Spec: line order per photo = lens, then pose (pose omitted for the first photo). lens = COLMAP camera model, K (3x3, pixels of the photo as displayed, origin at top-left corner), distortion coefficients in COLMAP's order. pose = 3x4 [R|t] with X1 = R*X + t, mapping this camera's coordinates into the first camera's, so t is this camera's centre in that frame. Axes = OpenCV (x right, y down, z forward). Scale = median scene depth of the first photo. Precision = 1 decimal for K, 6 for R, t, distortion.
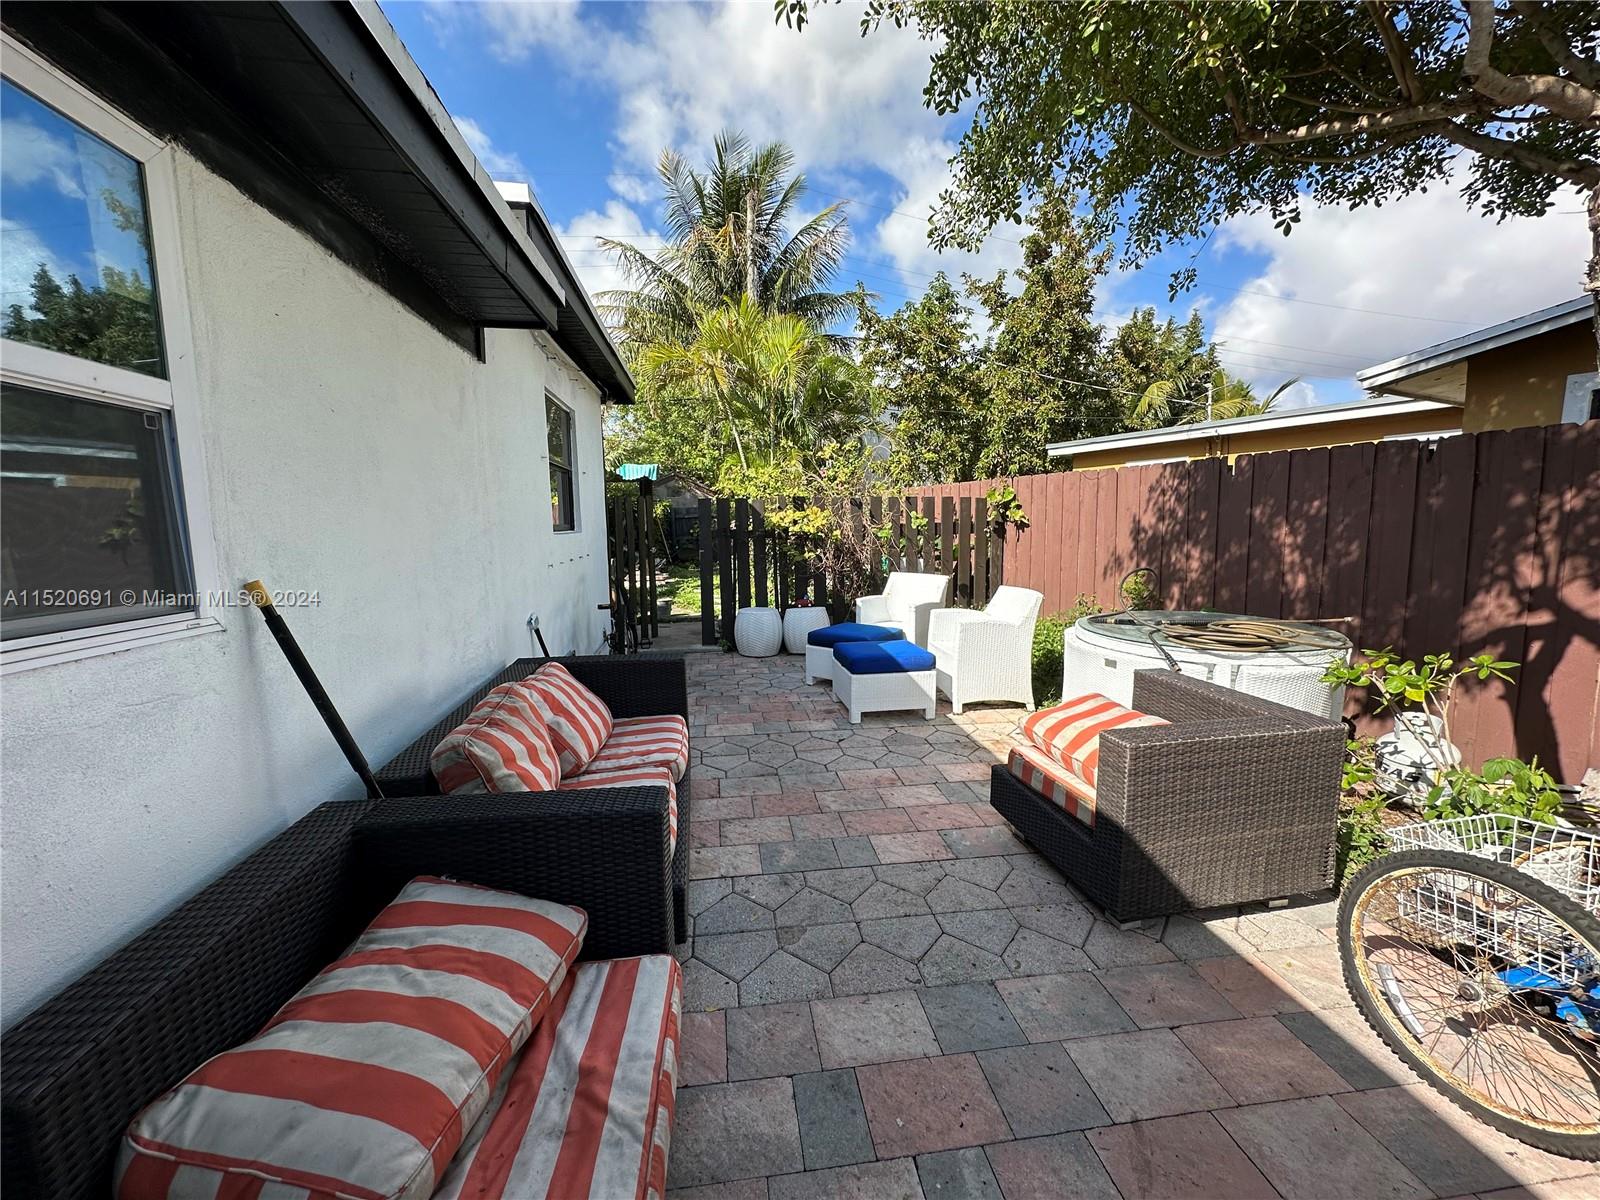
lens RADIAL K [[632.6, 0, 800.0], [0, 632.6, 600.0], [0, 0, 1]] dist [0.001029, 0.000353]
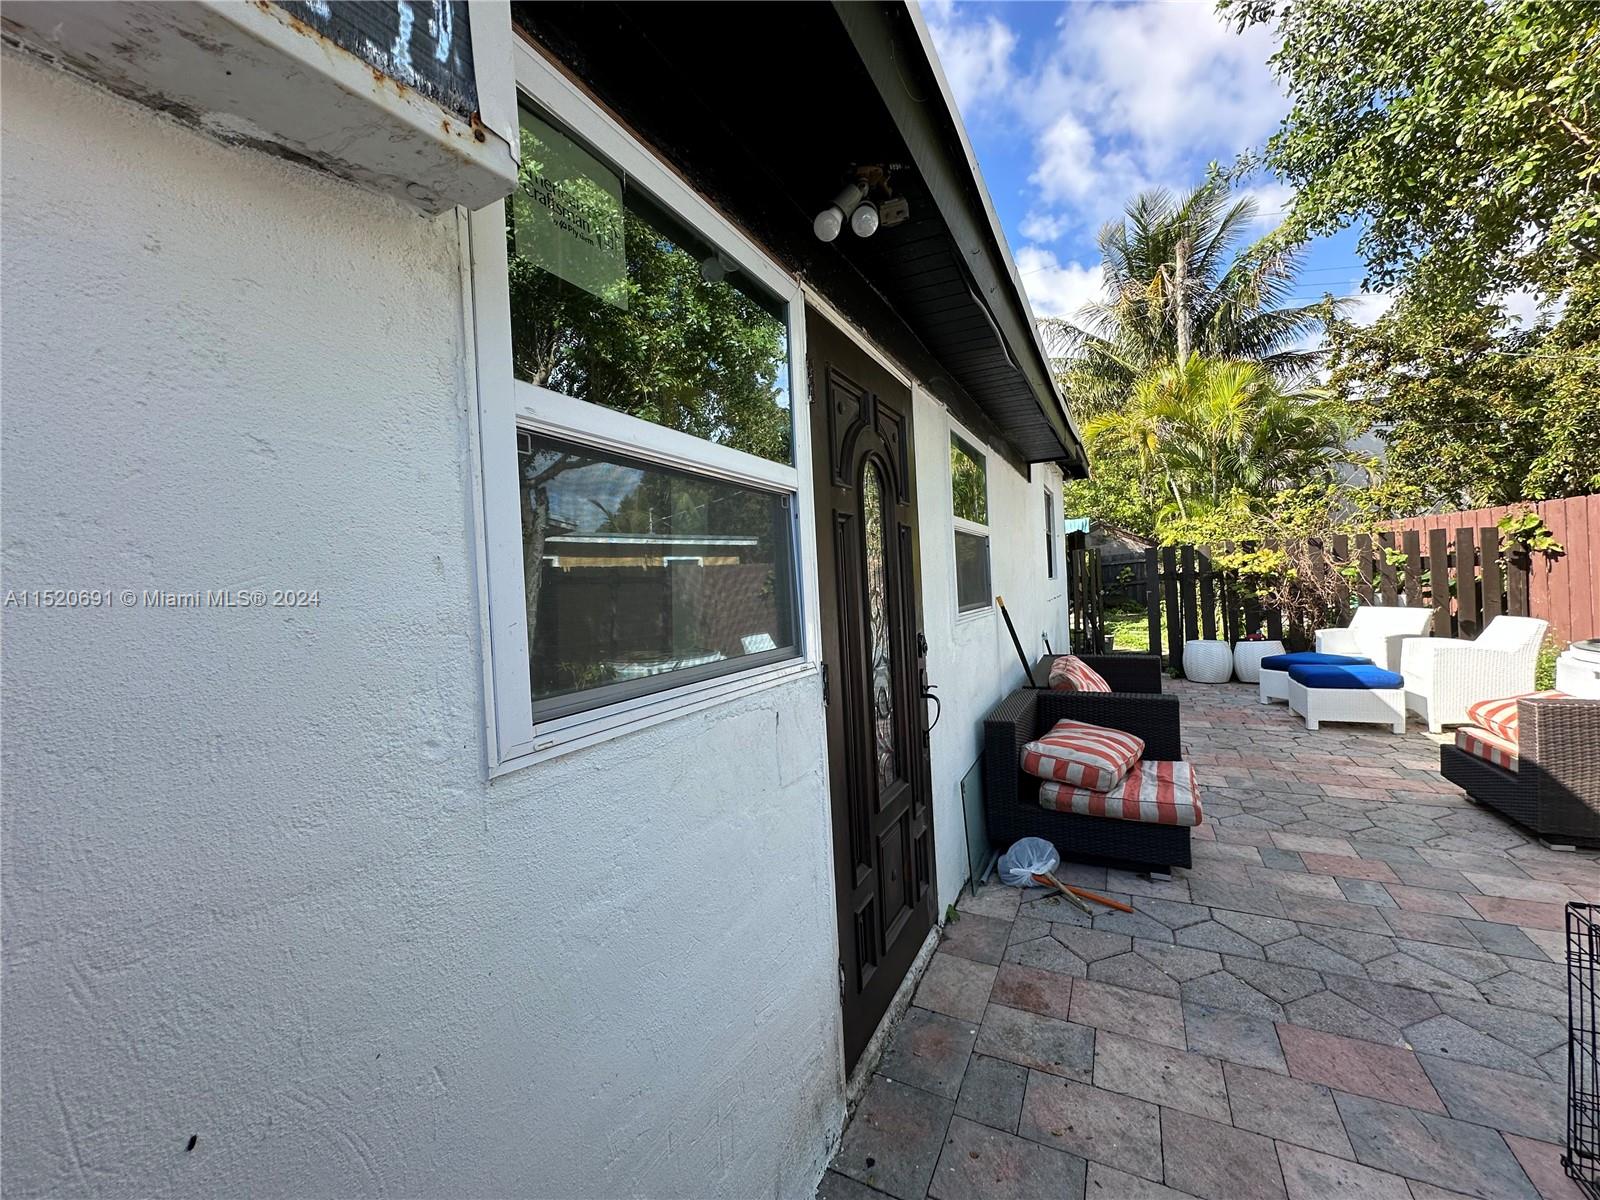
lens RADIAL K [[632.6, 0, 800.0], [0, 632.6, 600.0], [0, 0, 1]] dist [0.001029, 0.000353]
pose [[0.816625, -0.017500, -0.576903, -0.005508], [-0.028611, 0.997084, -0.070746, 0.040988], [0.576458, 0.074279, 0.813743, -0.345400]]
